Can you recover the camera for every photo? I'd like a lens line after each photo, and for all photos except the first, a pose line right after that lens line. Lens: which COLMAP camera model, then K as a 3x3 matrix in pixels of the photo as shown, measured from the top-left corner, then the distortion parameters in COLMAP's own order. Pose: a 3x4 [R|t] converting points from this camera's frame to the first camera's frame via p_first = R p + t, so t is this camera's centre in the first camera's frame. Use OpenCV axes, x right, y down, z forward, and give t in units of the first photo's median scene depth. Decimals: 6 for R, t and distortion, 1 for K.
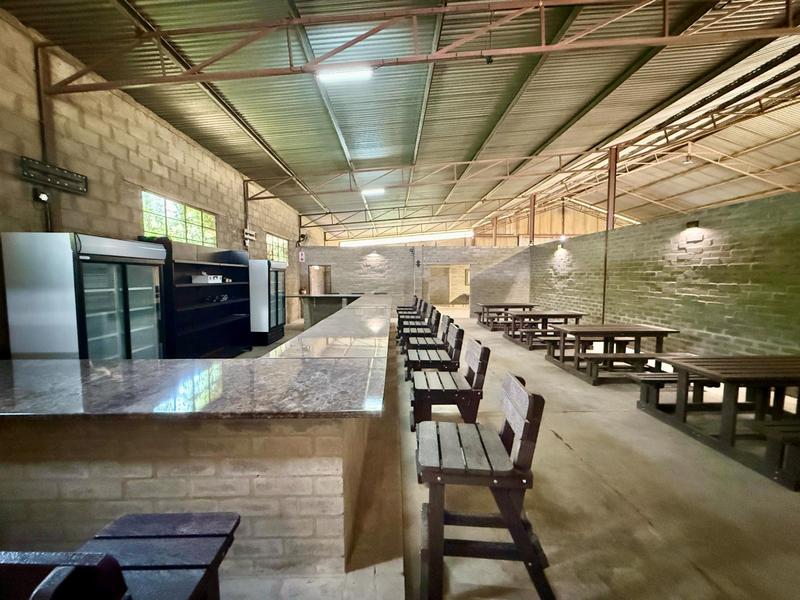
lens RADIAL K [[317.3, 0, 400.0], [0, 317.3, 300.0], [0, 0, 1]] dist [0.002056, 0.000091]
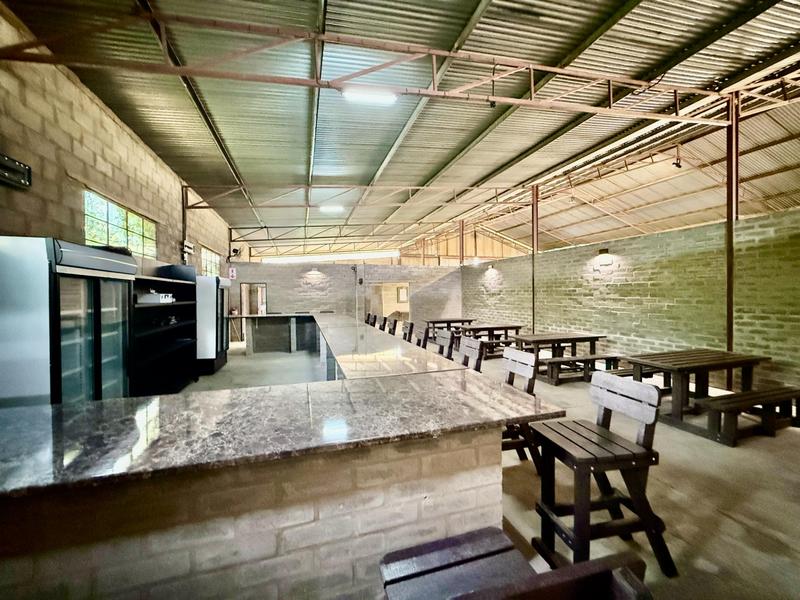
lens RADIAL K [[317.3, 0, 400.0], [0, 317.3, 300.0], [0, 0, 1]] dist [0.002056, 0.000091]
pose [[0.961938, -0.011770, 0.273014, -0.226938], [0.027567, 0.998155, -0.054100, 0.002079], [-0.271873, 0.059567, 0.960488, 0.018214]]
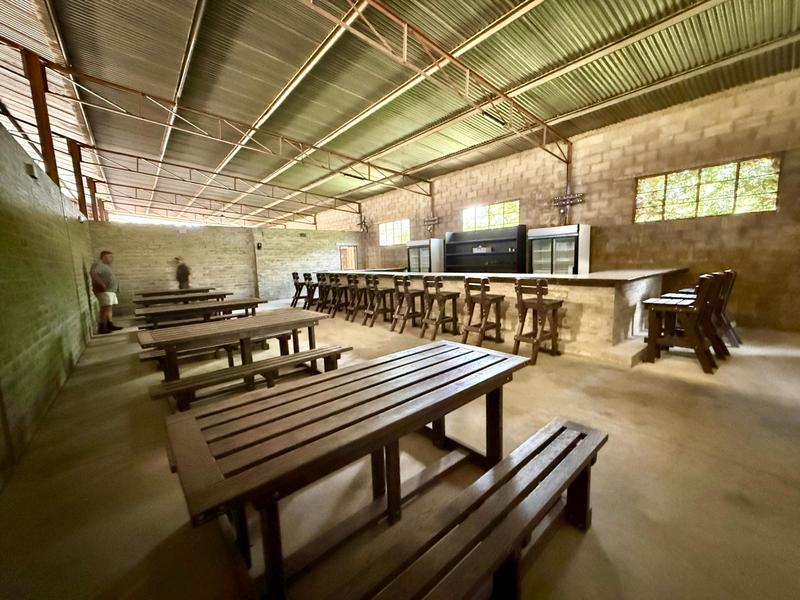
lens RADIAL K [[317.3, 0, 400.0], [0, 317.3, 300.0], [0, 0, 1]] dist [0.002056, 0.000091]
pose [[-0.777725, 0.106546, -0.619509, 0.820548], [-0.008561, 0.983644, 0.179920, -0.106950], [0.628546, 0.145232, -0.764093, 2.148209]]
